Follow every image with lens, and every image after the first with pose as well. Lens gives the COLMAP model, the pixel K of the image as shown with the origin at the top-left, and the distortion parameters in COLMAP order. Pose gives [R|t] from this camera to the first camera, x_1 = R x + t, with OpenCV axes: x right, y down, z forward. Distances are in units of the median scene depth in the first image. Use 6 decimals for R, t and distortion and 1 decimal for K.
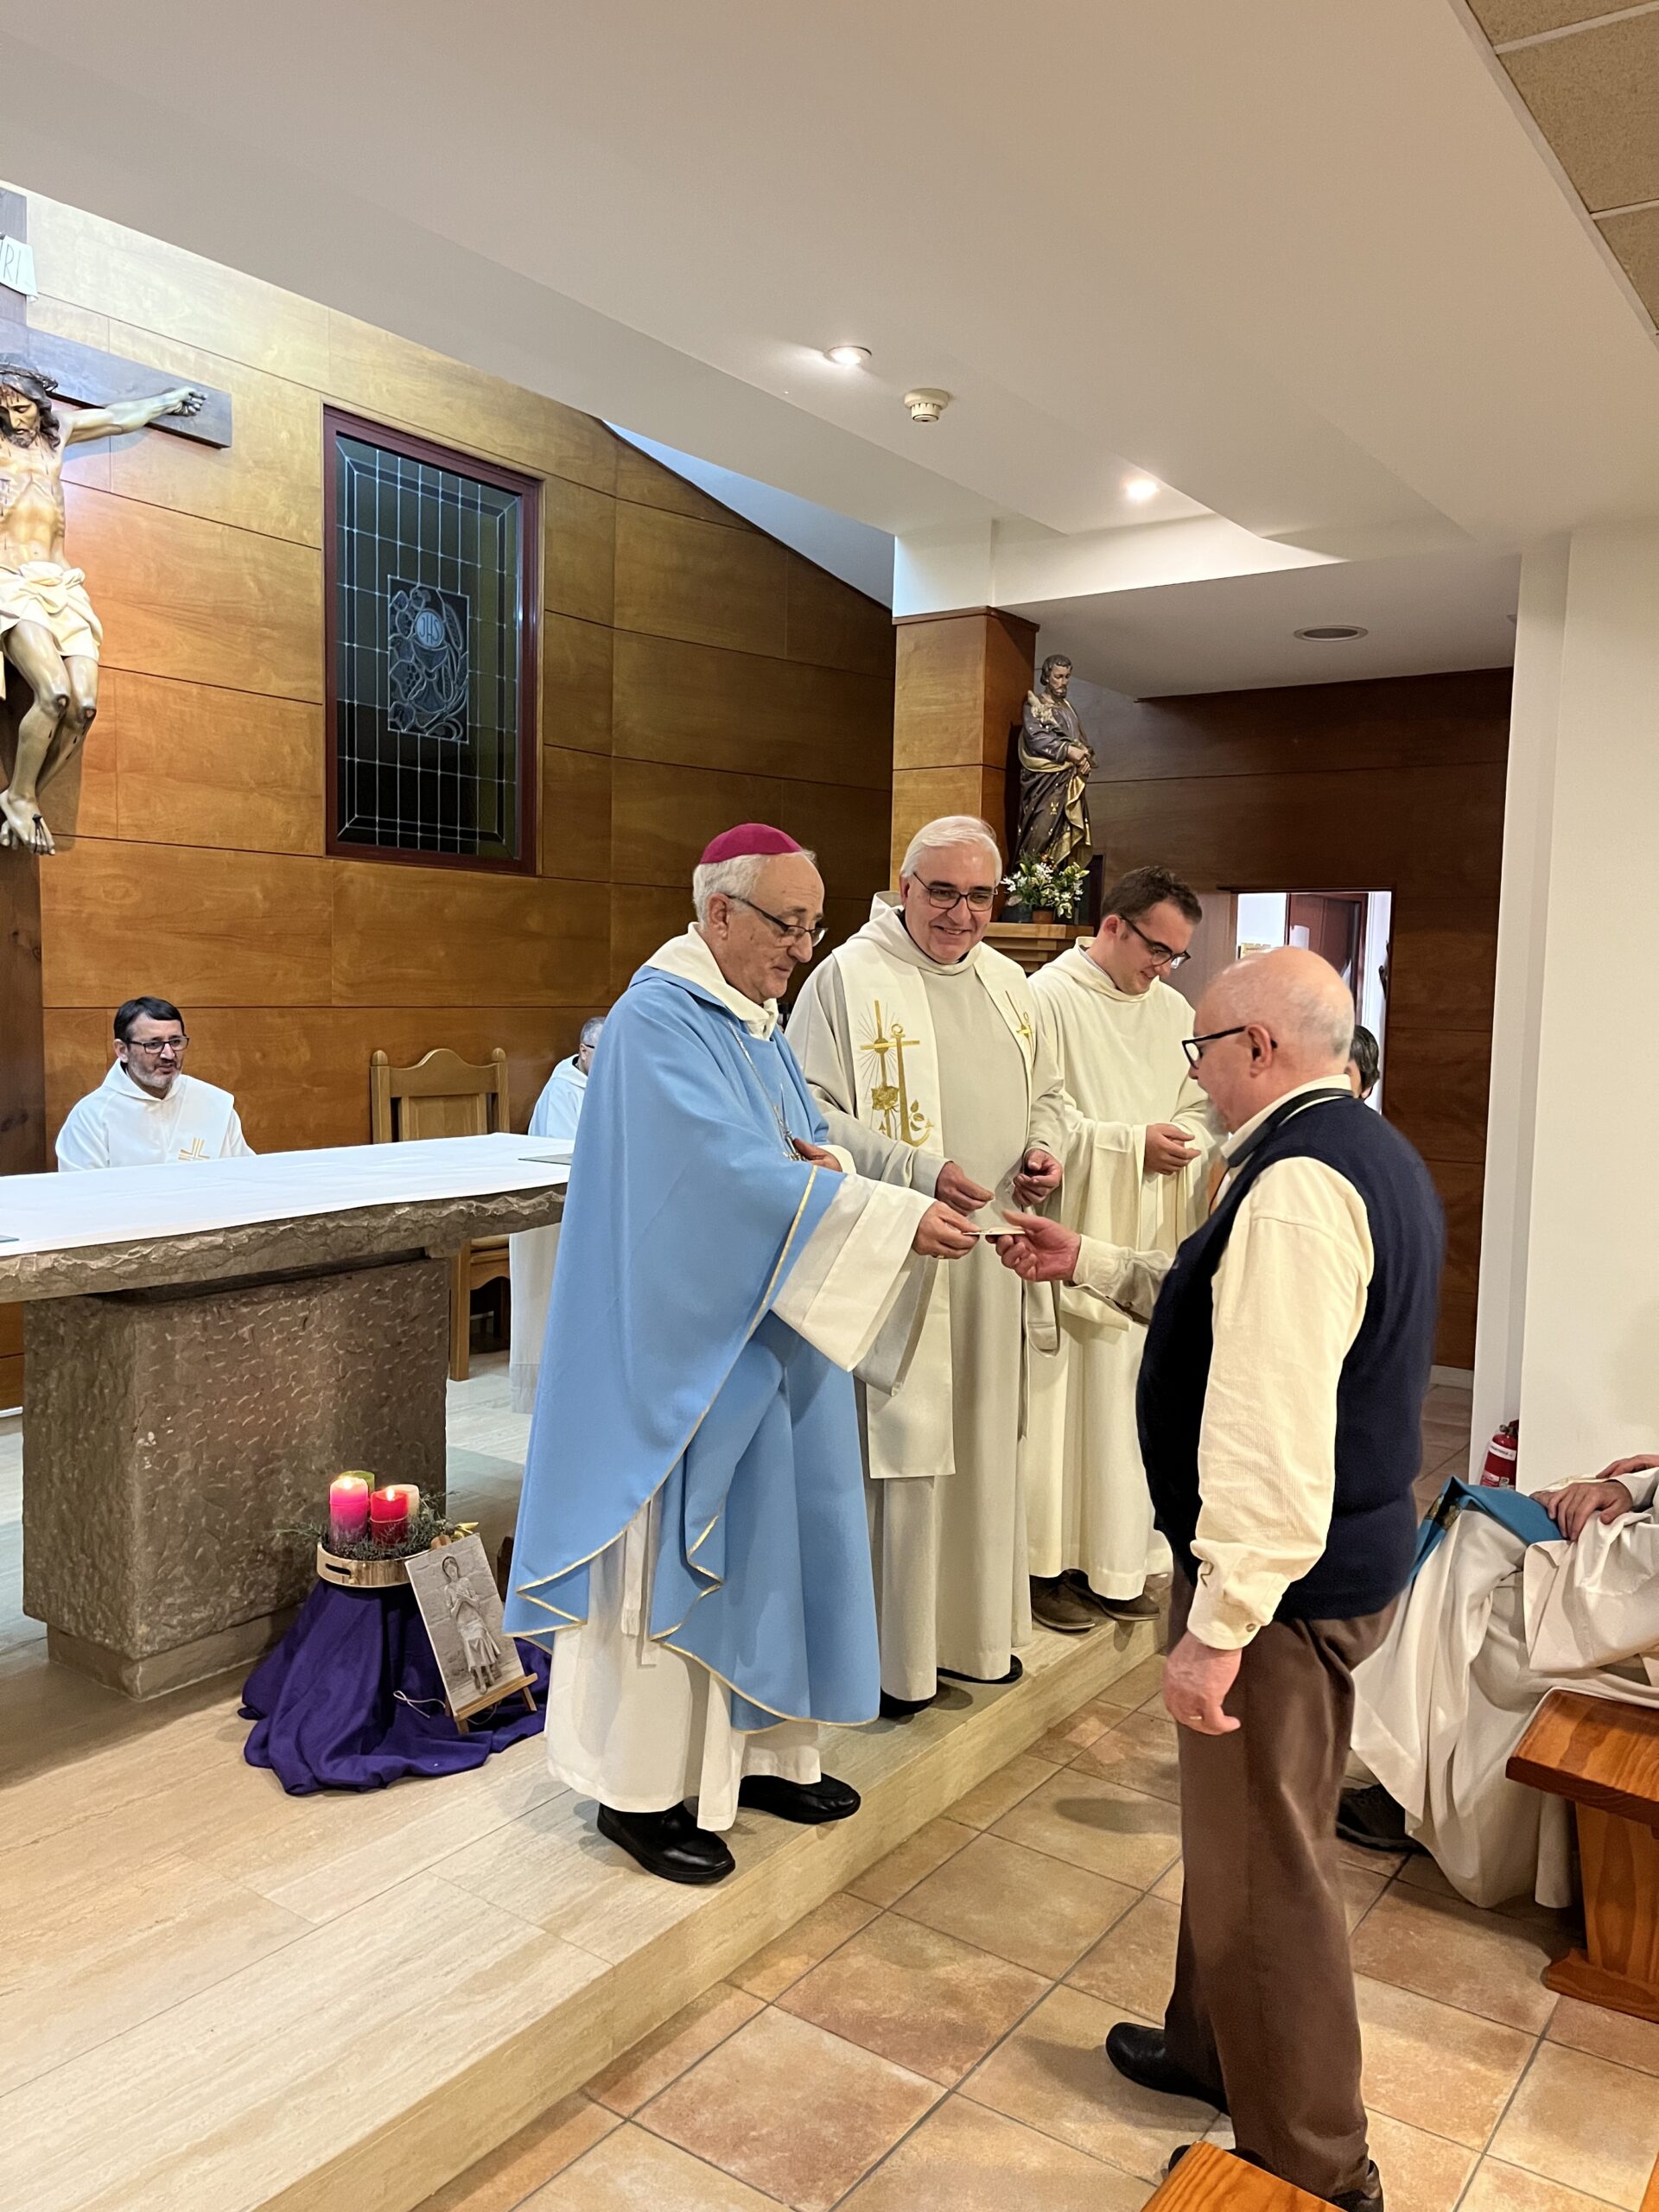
lens RADIAL K [[1677.9, 0, 829.5], [0, 1677.9, 1106.0], [0, 0, 1]] dist [0.080166, -0.105614]
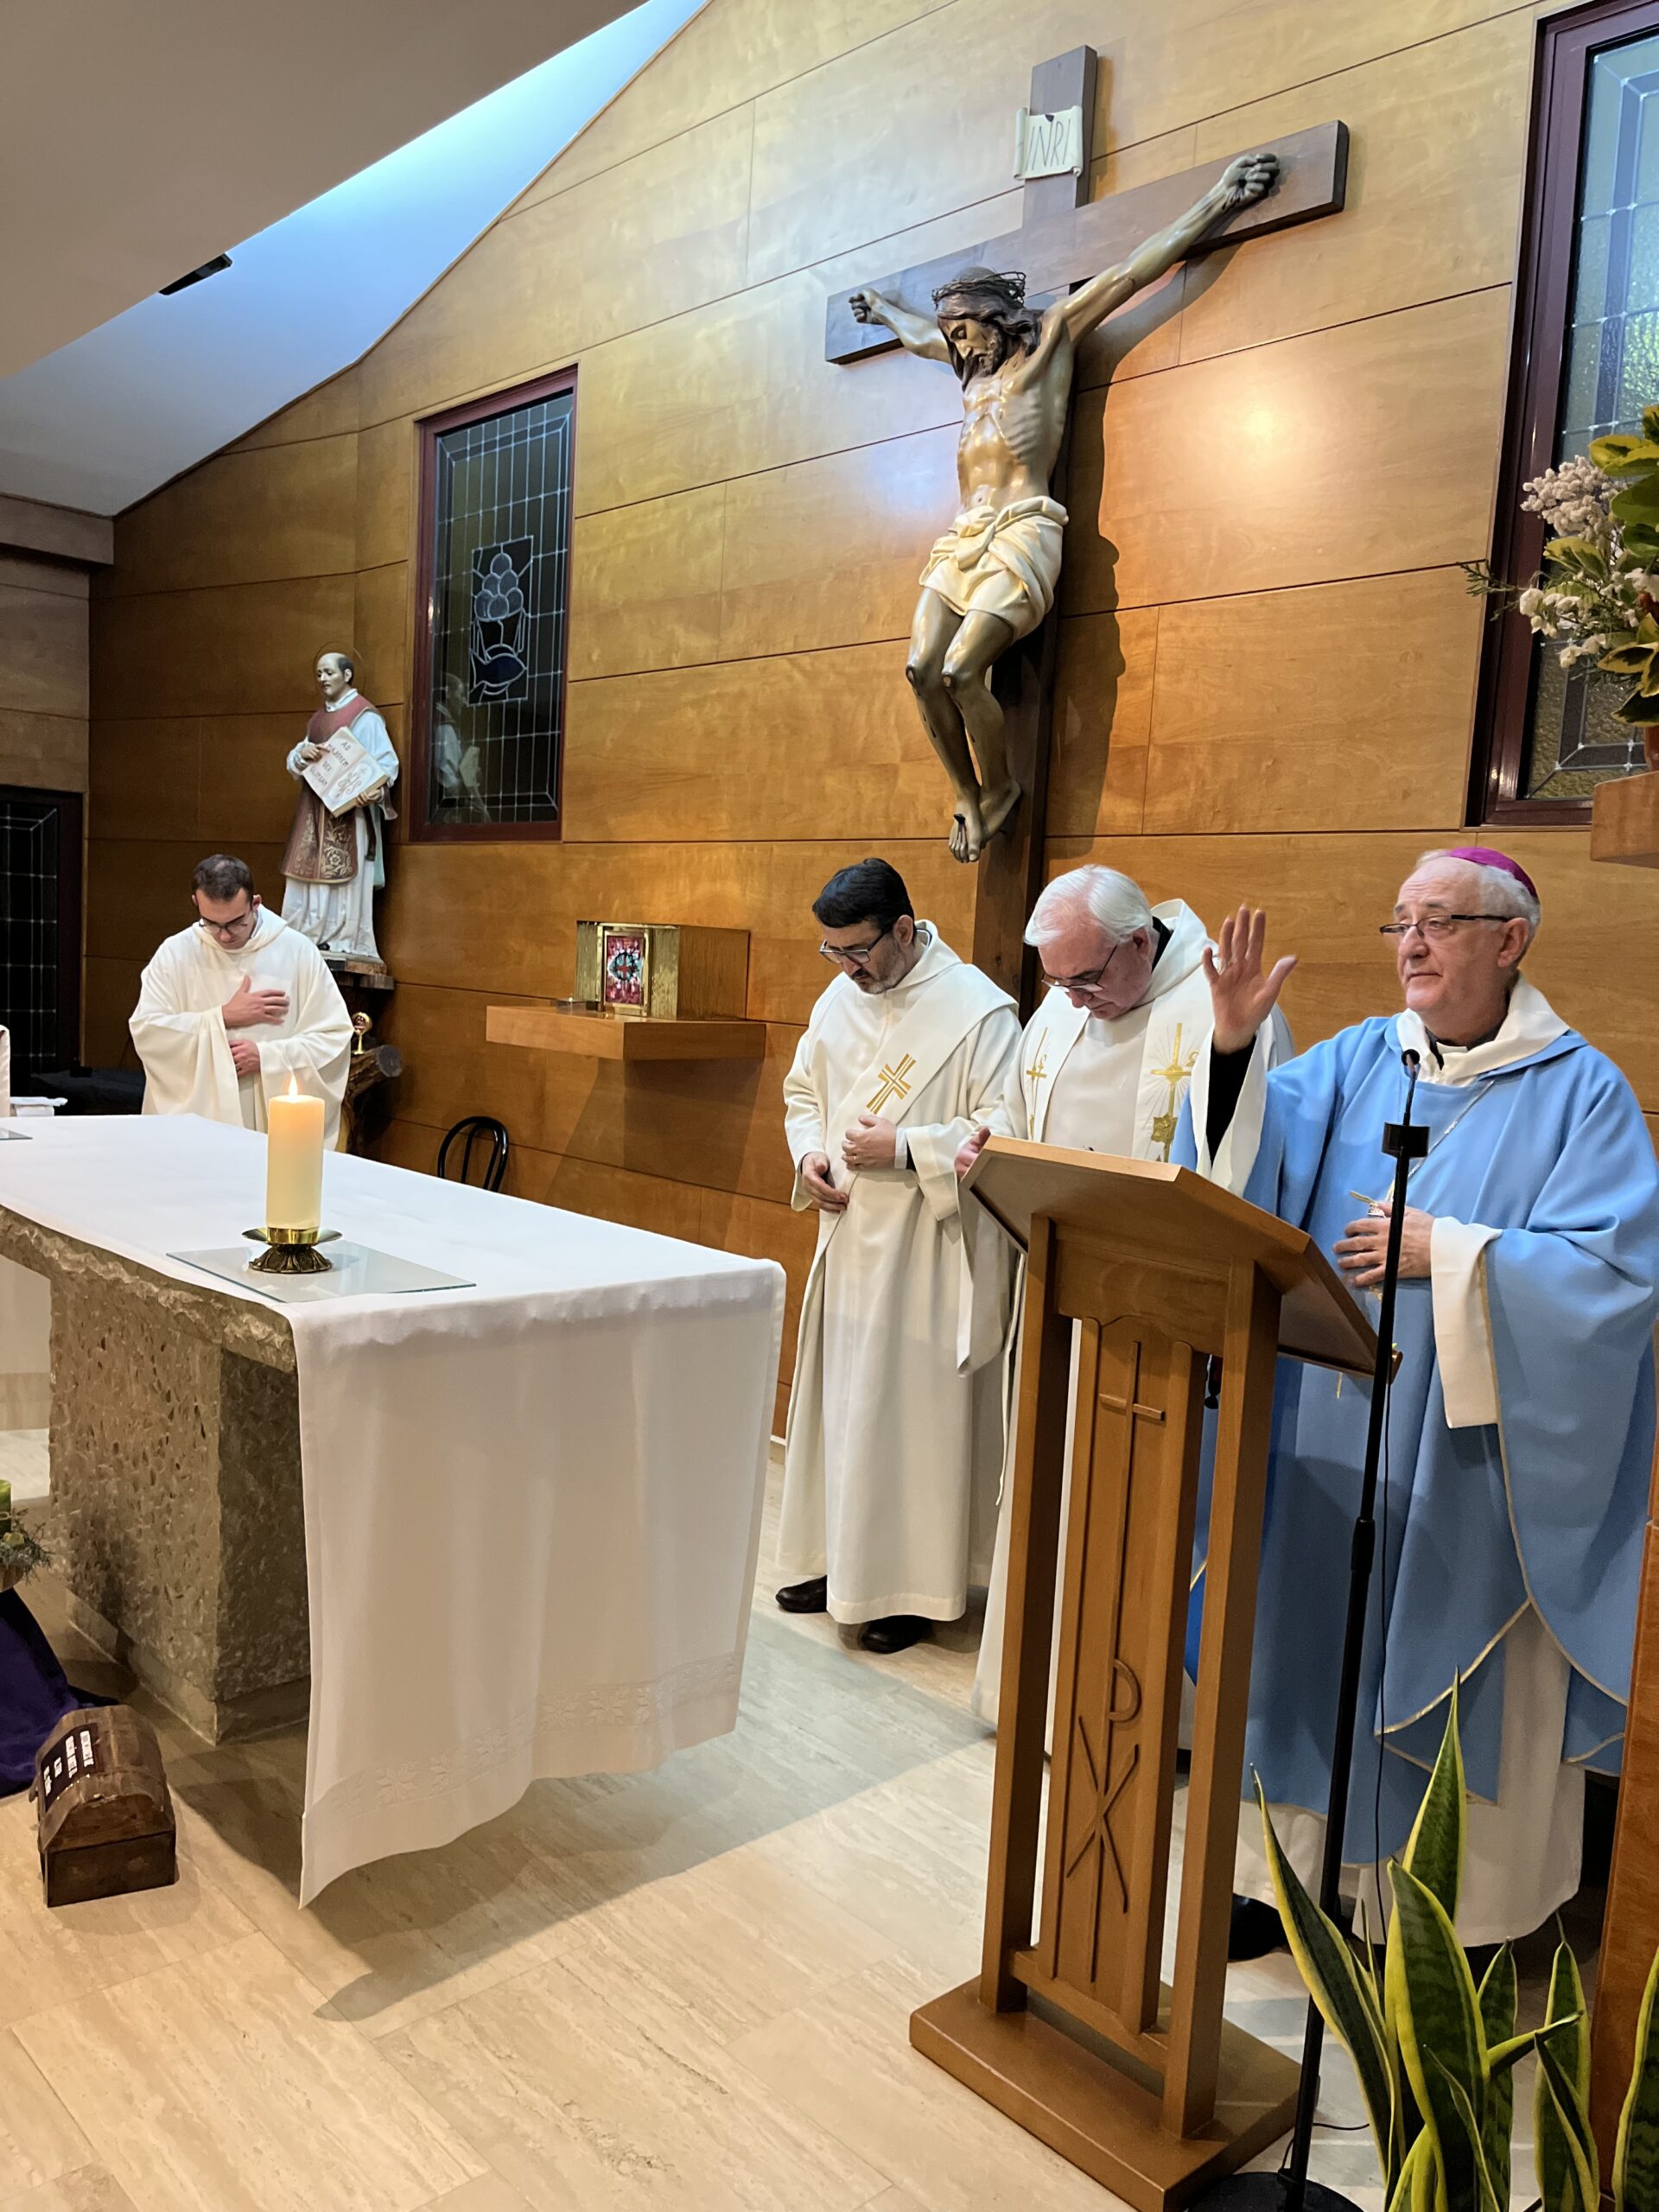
lens RADIAL K [[1677.9, 0, 829.5], [0, 1677.9, 1106.0], [0, 0, 1]] dist [0.080166, -0.105614]
pose [[-0.179173, 0.054067, -0.982331, 0.313903], [-0.142182, 0.986583, 0.080234, -0.073342], [0.973489, 0.154046, -0.169082, 0.931421]]
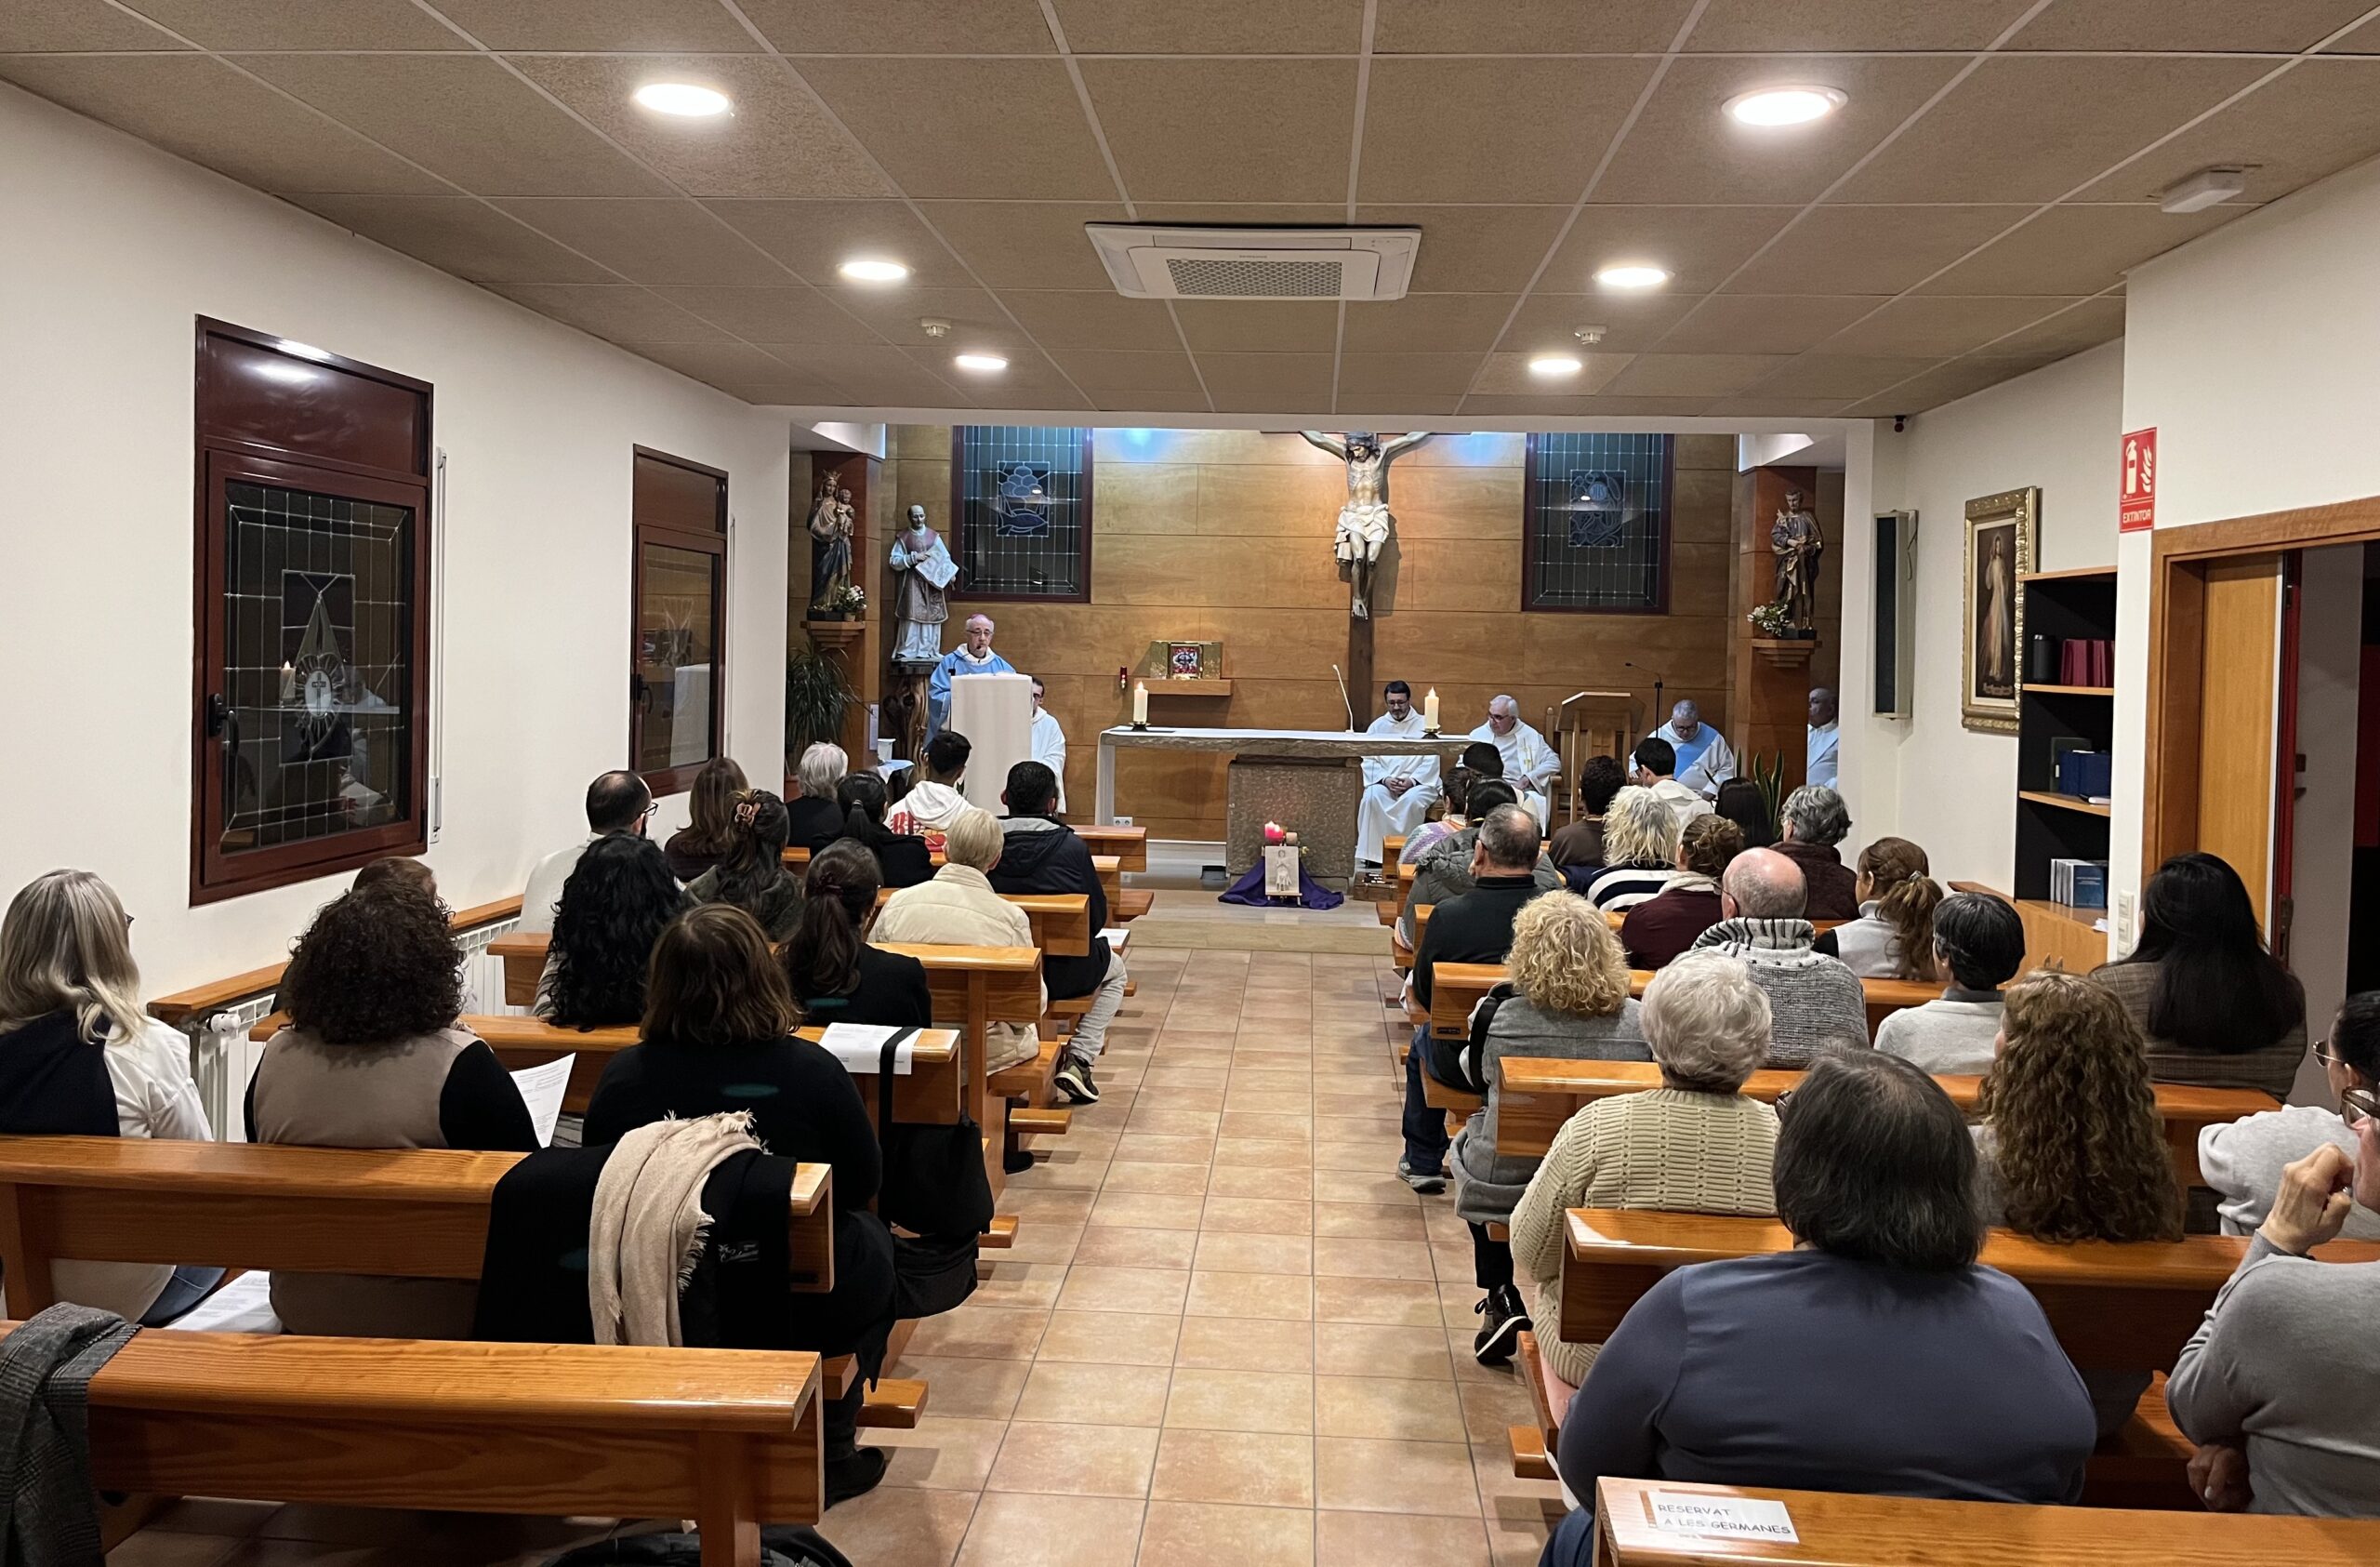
lens RADIAL K [[1822.0, 0, 1183.9], [0, 1822.0, 697.0], [0, 0, 1]] dist [0.106662, -0.001492]
pose [[0.524809, 0.012794, -0.851124, 1.436047], [-0.076944, 0.996507, -0.032465, 0.062012], [0.847735, 0.082527, 0.523960, -0.530016]]
